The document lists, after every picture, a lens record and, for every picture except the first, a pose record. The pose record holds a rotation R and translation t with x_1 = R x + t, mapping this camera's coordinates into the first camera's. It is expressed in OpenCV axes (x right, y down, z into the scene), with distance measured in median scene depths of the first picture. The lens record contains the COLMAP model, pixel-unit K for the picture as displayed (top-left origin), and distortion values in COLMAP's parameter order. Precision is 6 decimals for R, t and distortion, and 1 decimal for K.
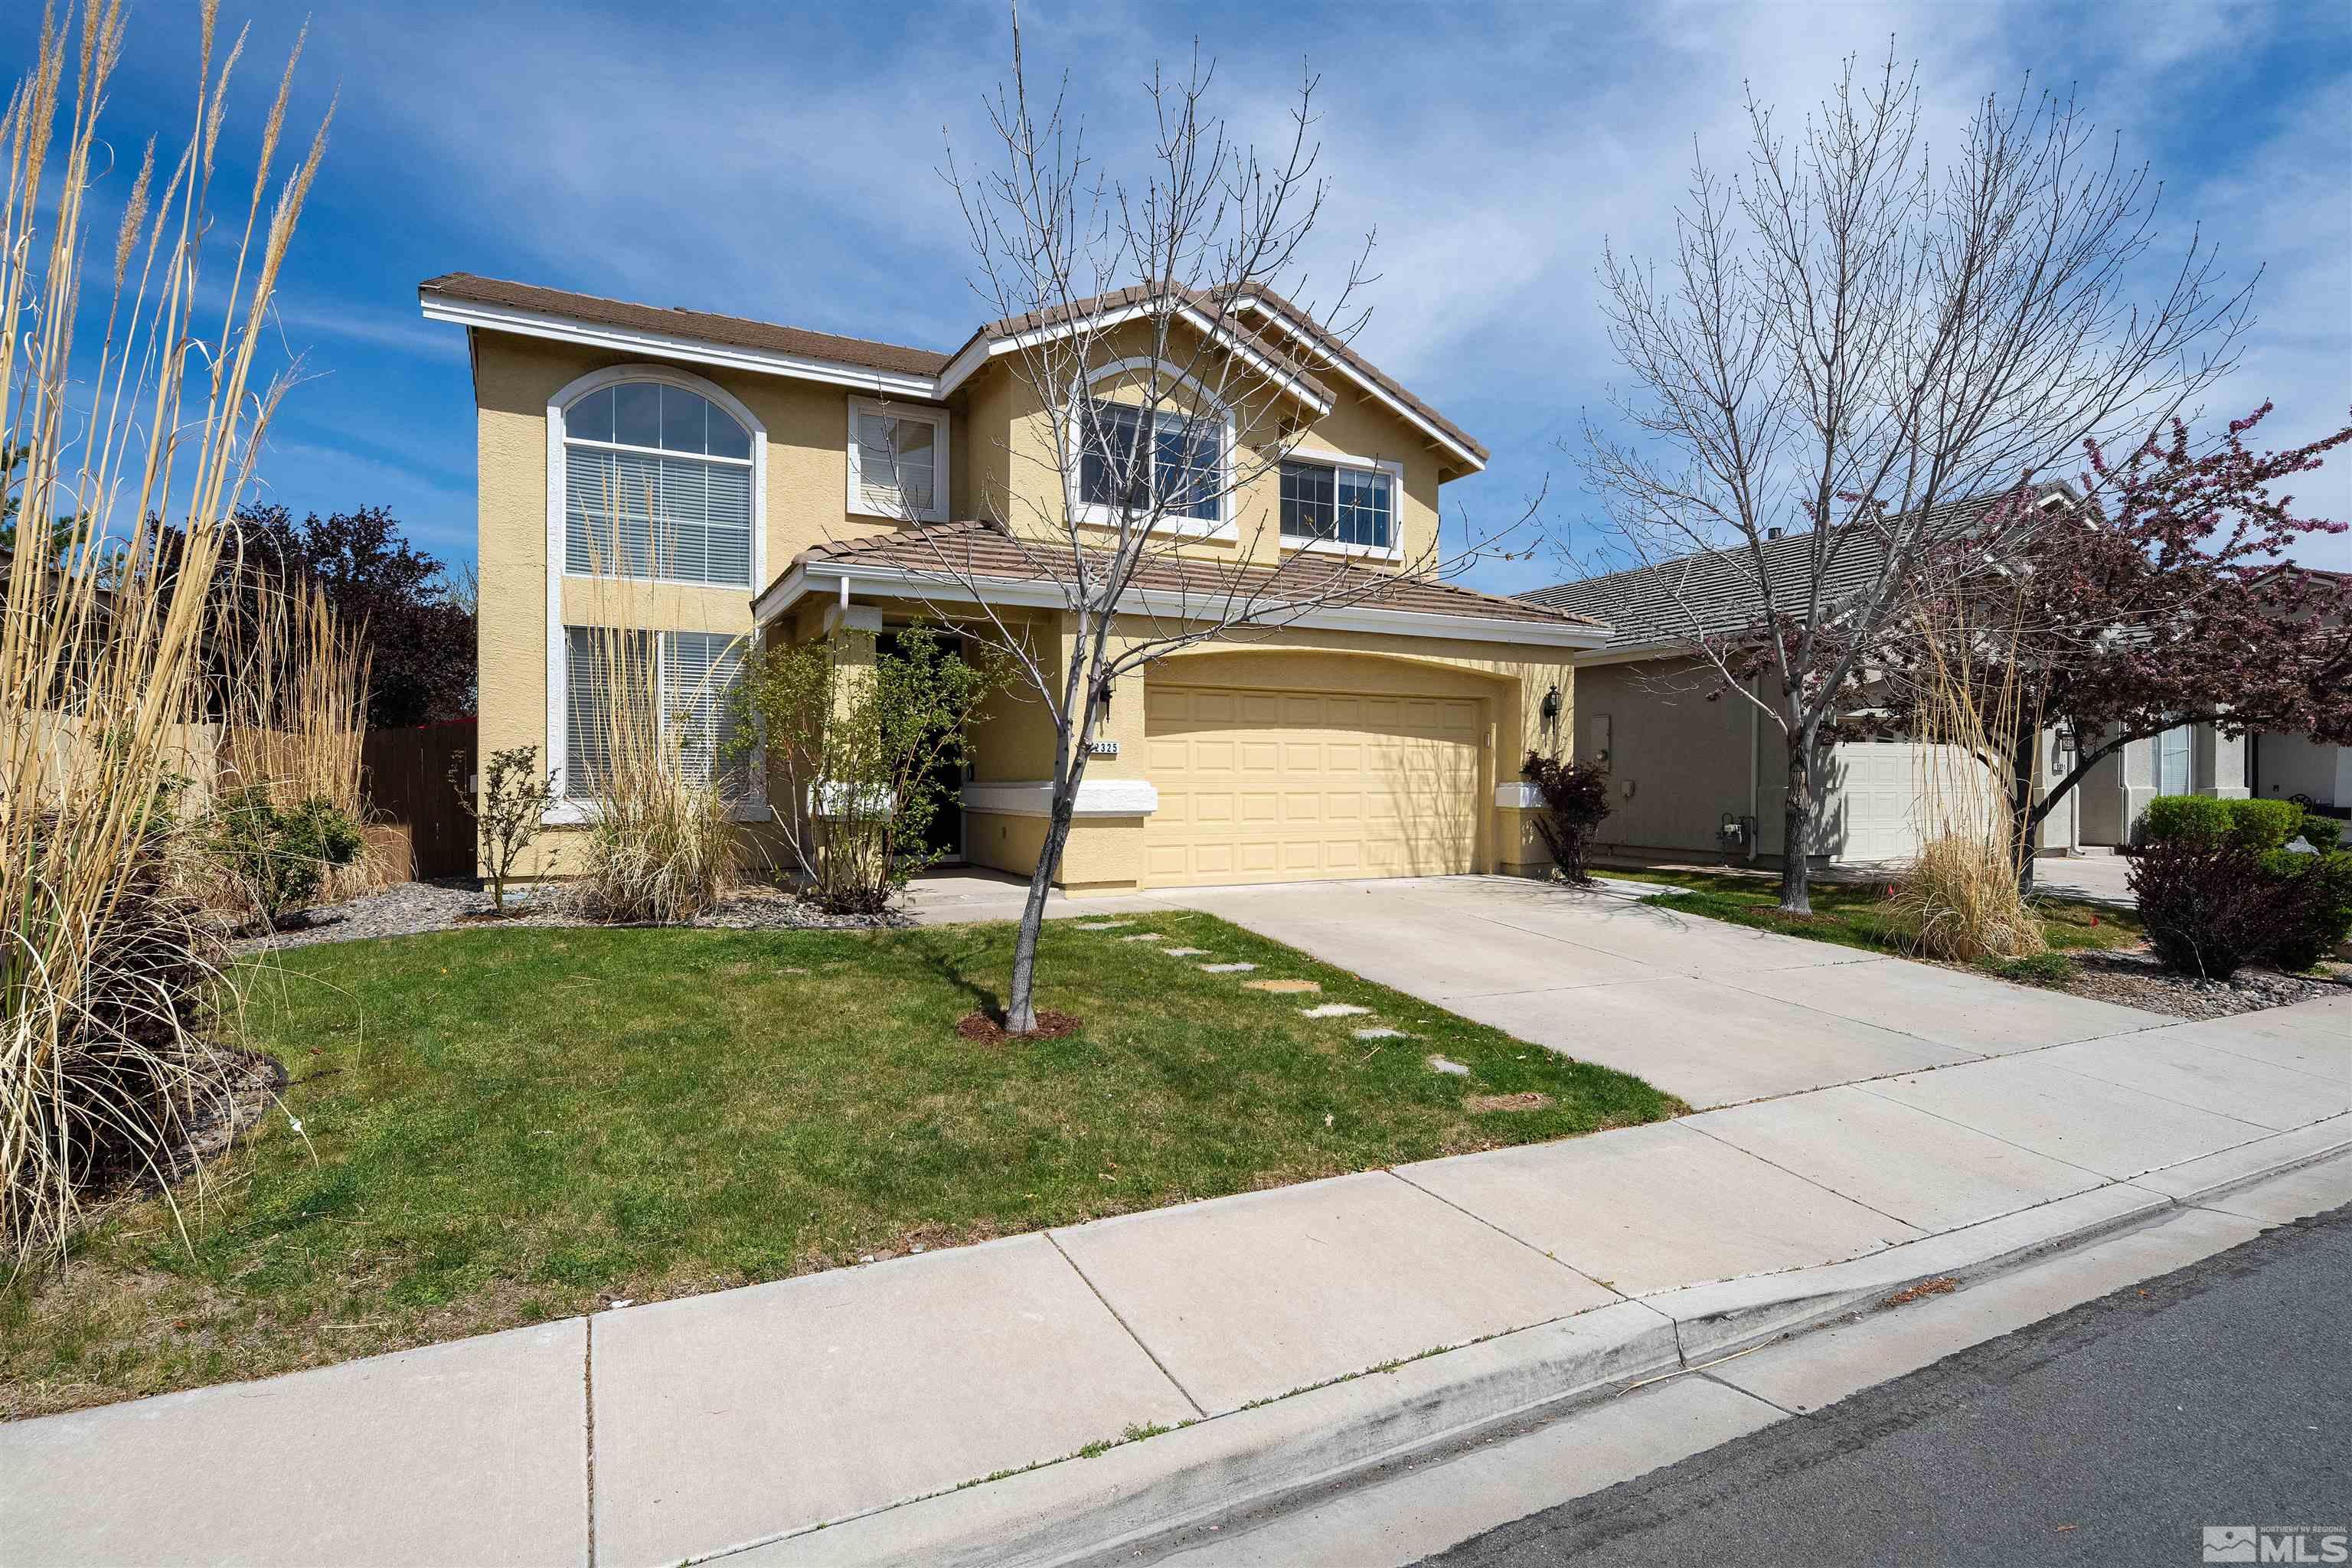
lens RADIAL K [[1156.9, 0, 1174.0], [0, 1156.9, 777.4], [0, 0, 1]] dist [0.003527, -0.004003]
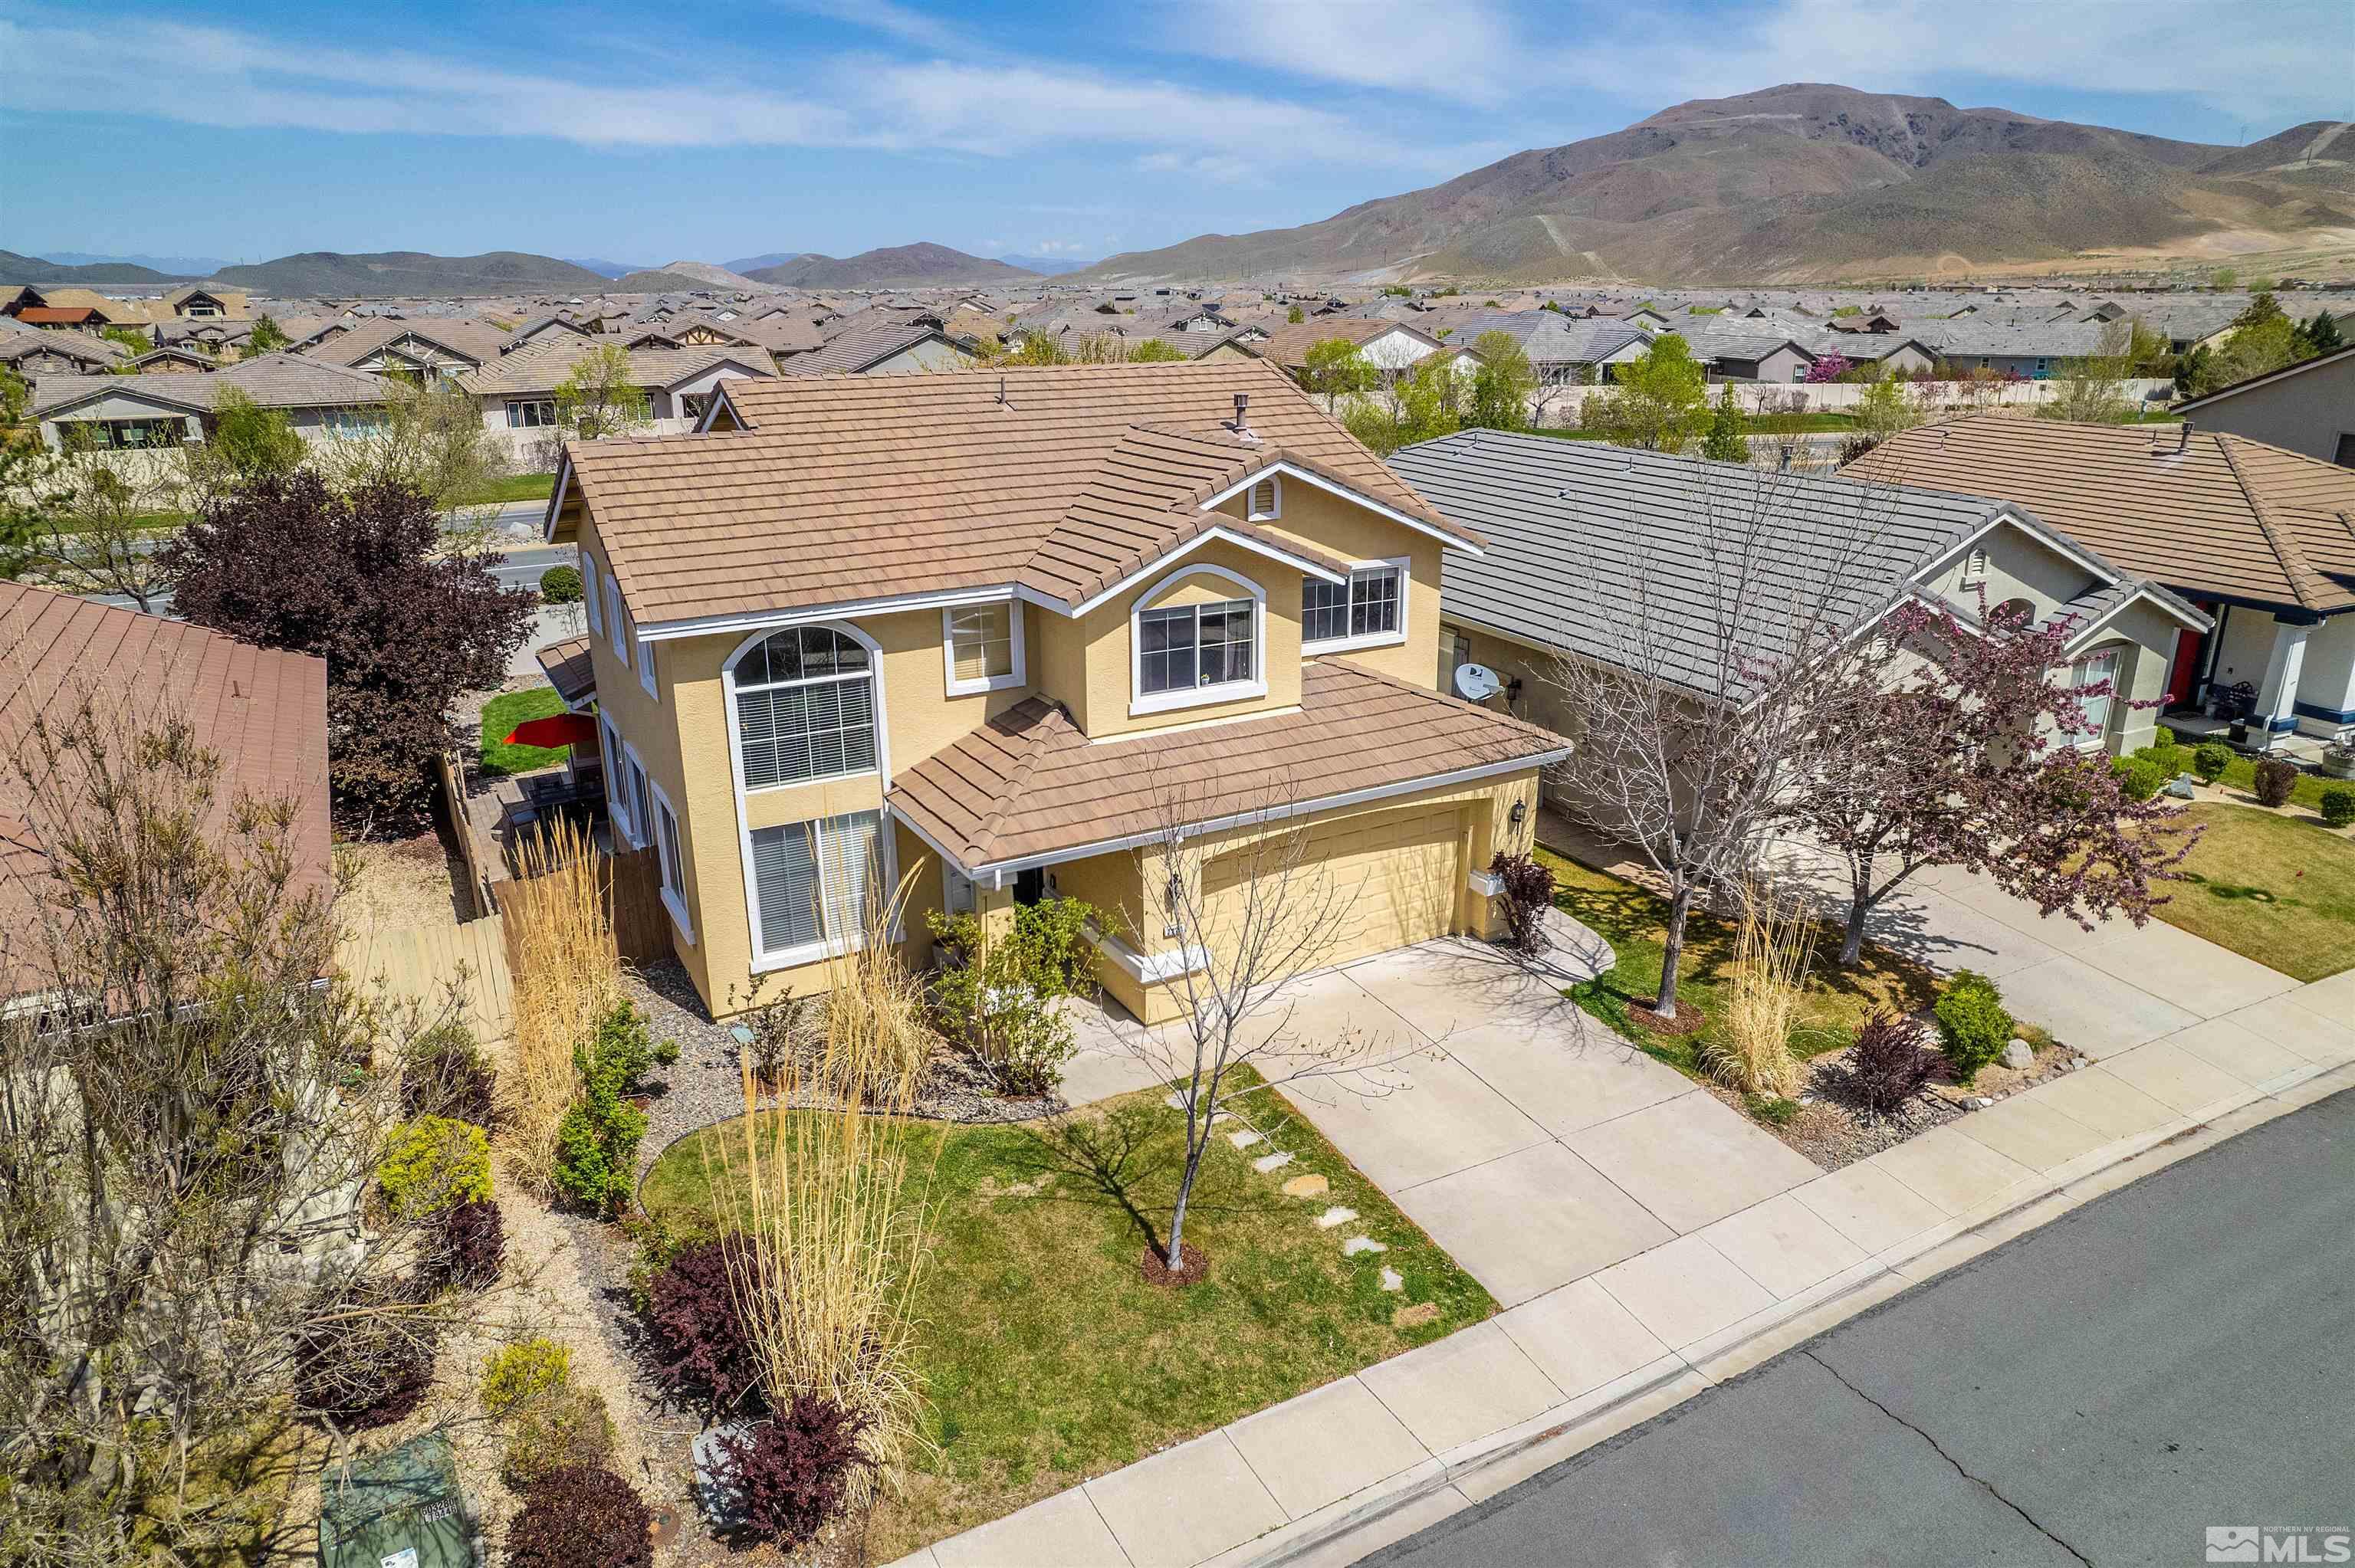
lens RADIAL K [[1522.9, 0, 1194.0], [0, 1522.9, 798.4], [0, 0, 1]] dist [-0.053106, -0.001145]
pose [[0.999137, -0.022428, 0.034952, -0.081413], [0.009644, 0.943931, 0.330002, -0.647609], [-0.040394, -0.329380, 0.943333, -0.543981]]
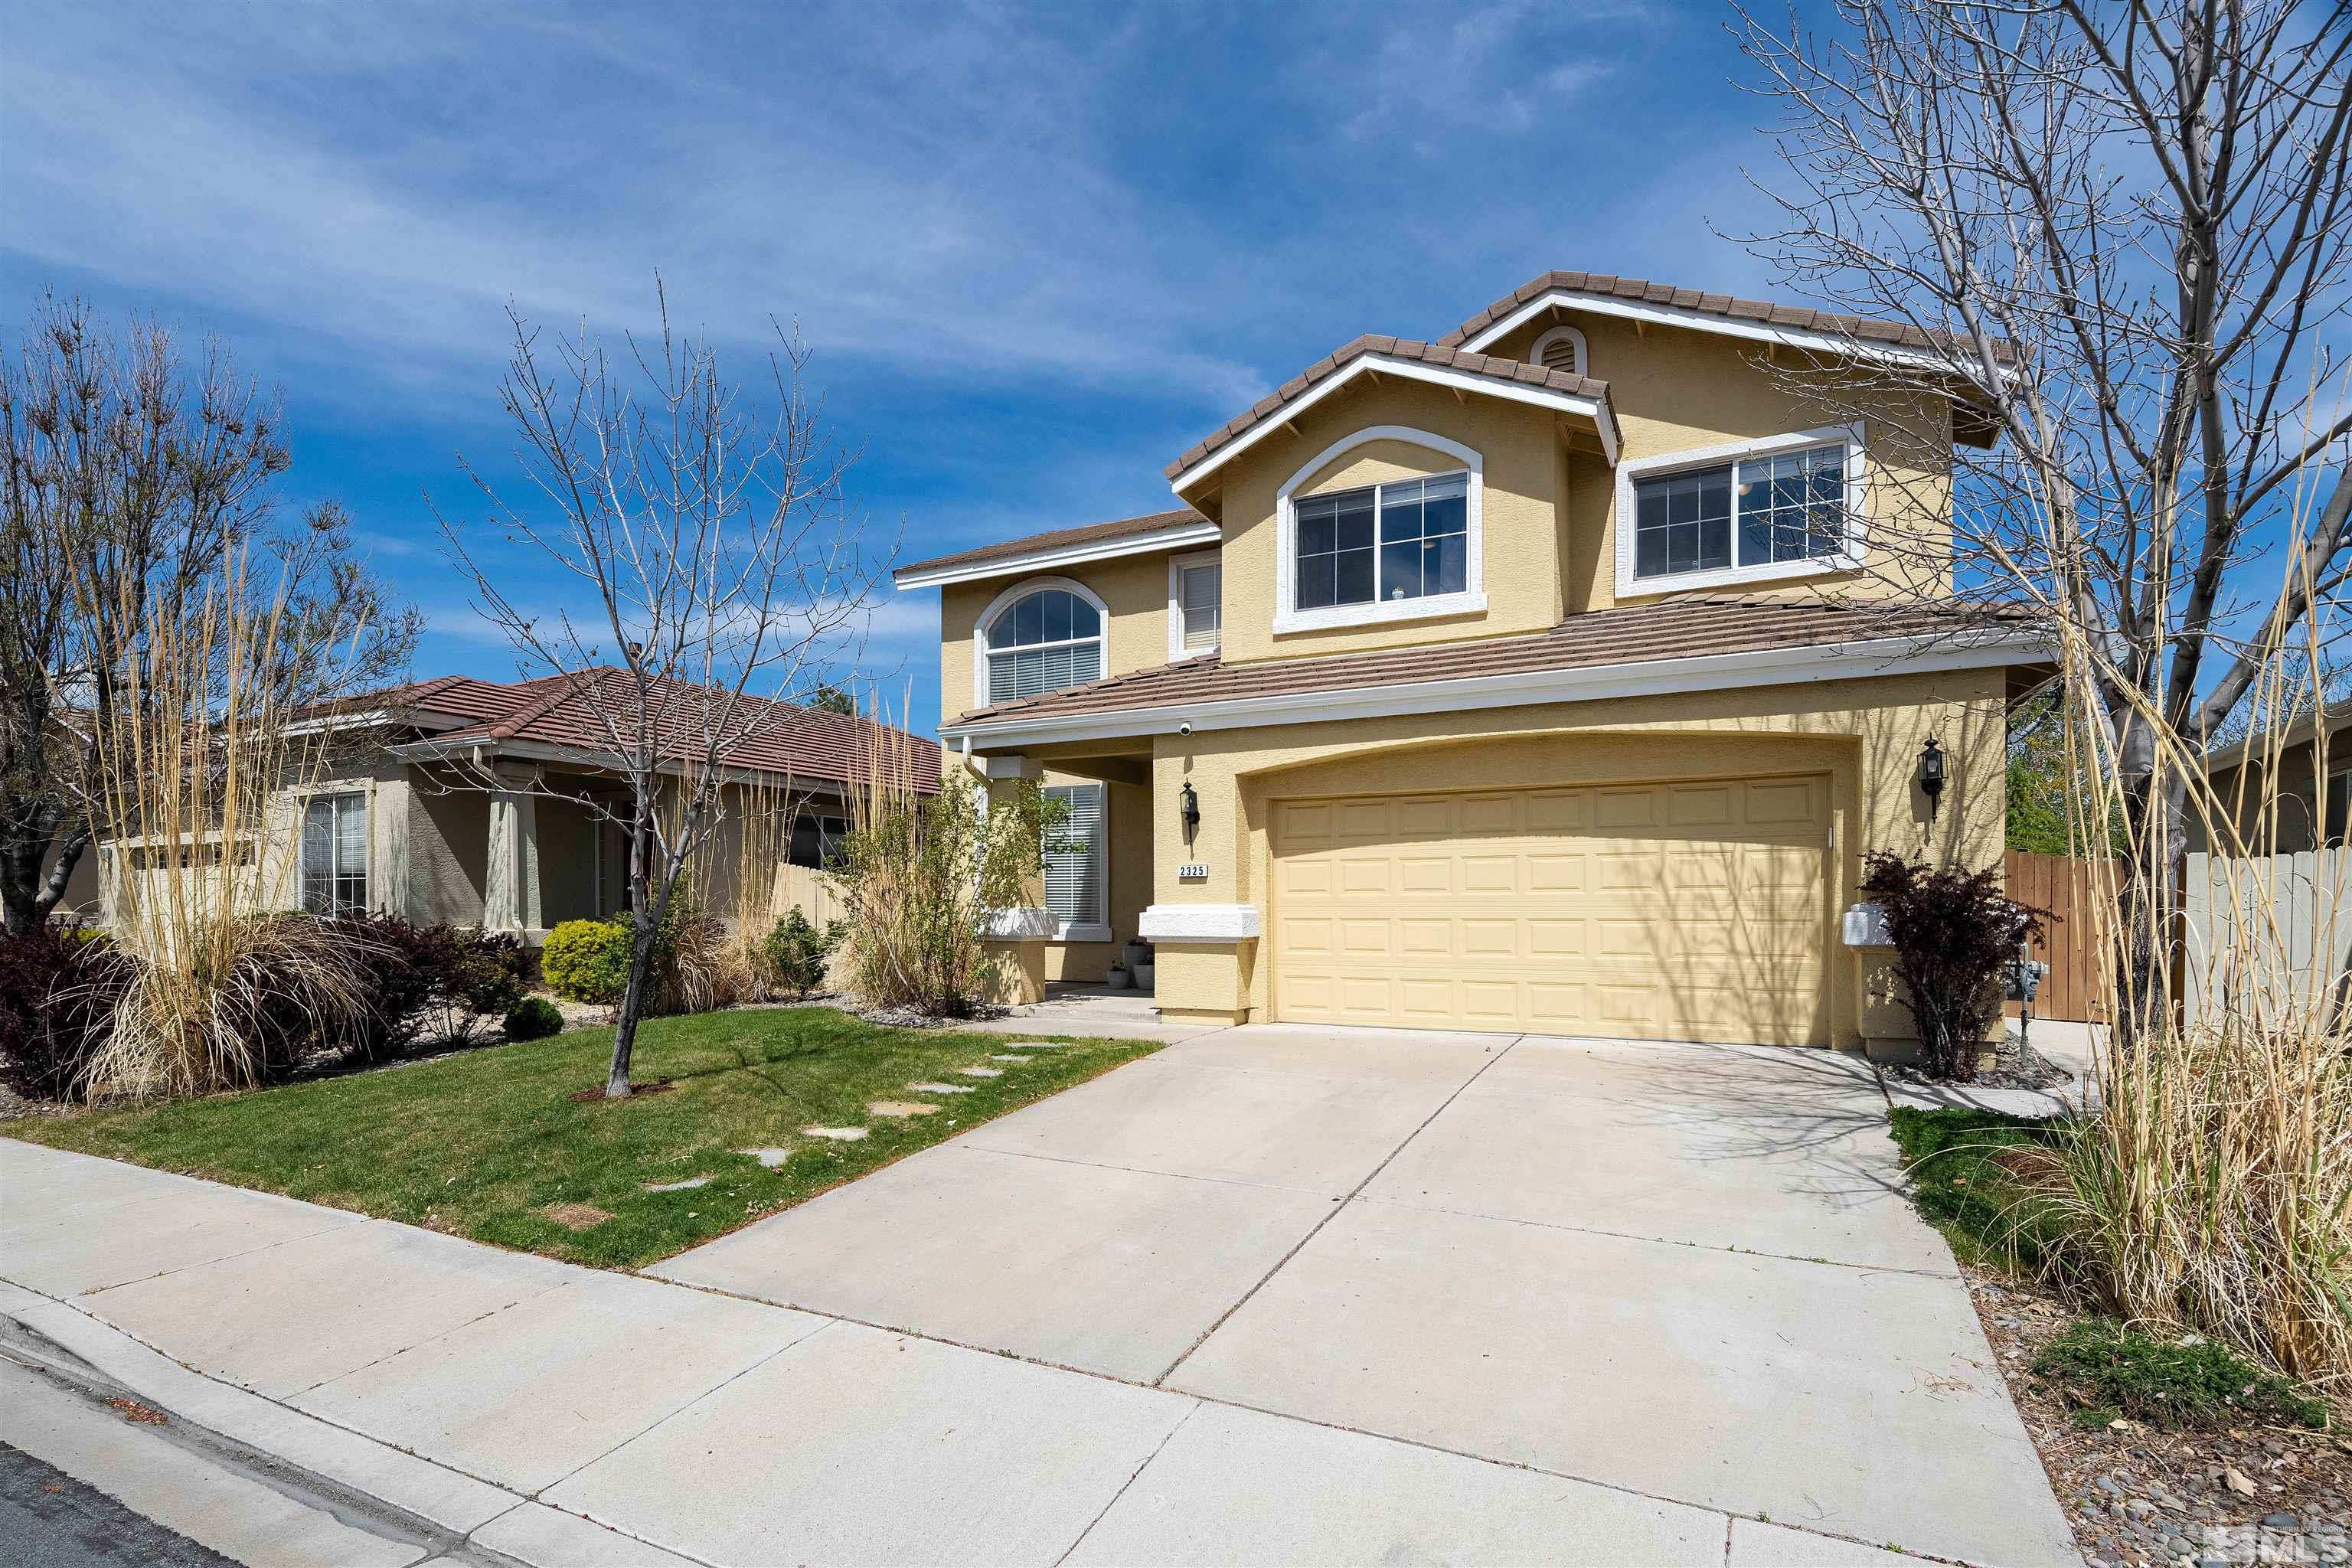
lens RADIAL K [[1156.9, 0, 1157.1], [0, 1156.9, 907.9], [0, 0, 1]] dist [0.003527, -0.004003]
pose [[0.578225, -0.004830, -0.815863, 0.606028], [0.005938, 0.999981, -0.001711, 0.005523], [0.815855, -0.003855, 0.578243, 0.351579]]
